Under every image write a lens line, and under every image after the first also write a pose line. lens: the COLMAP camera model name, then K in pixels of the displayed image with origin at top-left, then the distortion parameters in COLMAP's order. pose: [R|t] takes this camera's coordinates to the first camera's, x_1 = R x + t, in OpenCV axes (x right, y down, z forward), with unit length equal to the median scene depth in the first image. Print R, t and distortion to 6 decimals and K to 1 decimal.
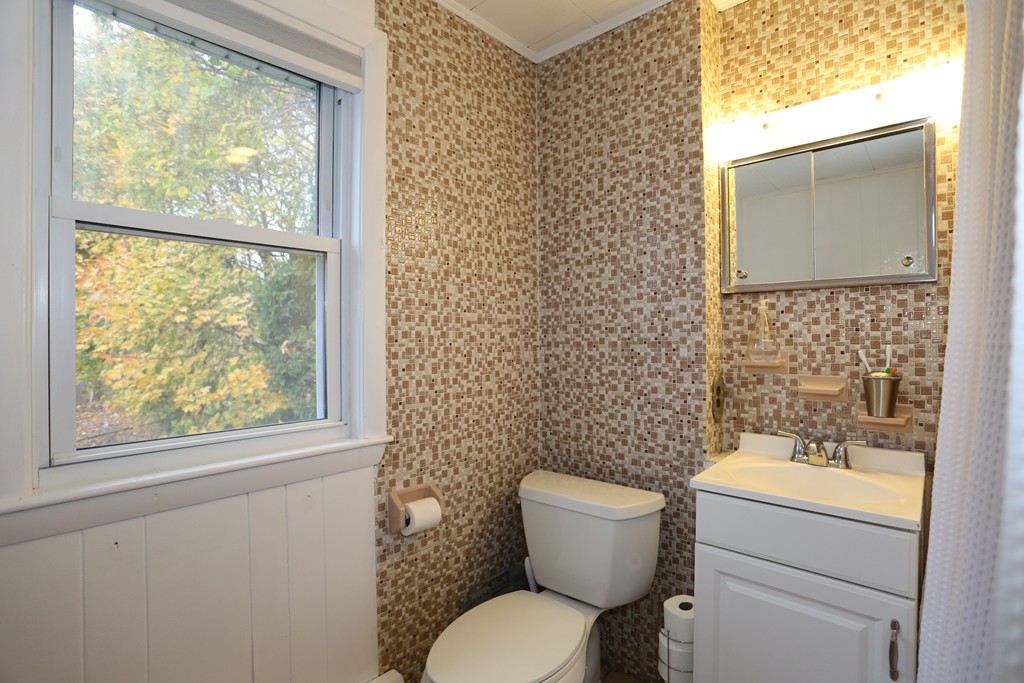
lens RADIAL K [[503.1, 0, 512.4], [0, 503.1, 338.5], [0, 0, 1]] dist [-0.071590, 0.032152]
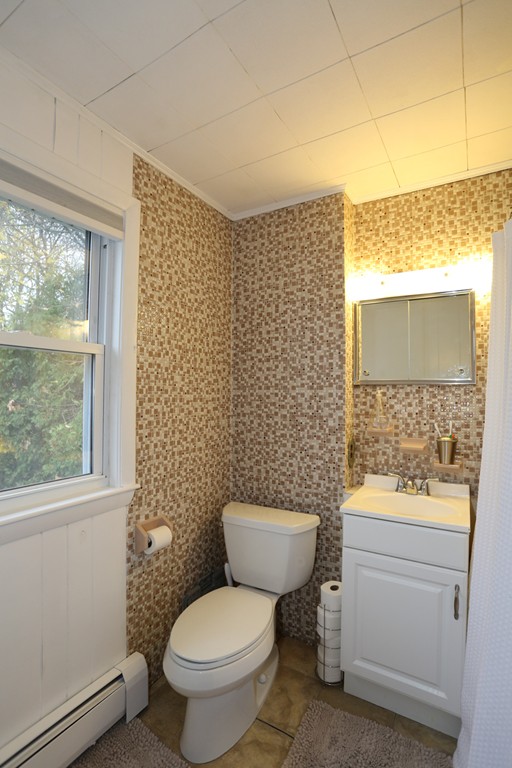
lens RADIAL K [[377.3, 0, 256.0], [0, 377.3, 384.0], [0, 0, 1]] dist [-0.071590, 0.032152]
pose [[0.979430, 0.018456, 0.200939, -0.120818], [-0.013238, 0.999540, -0.027280, -0.058053], [-0.201351, 0.024059, 0.979224, -0.099721]]
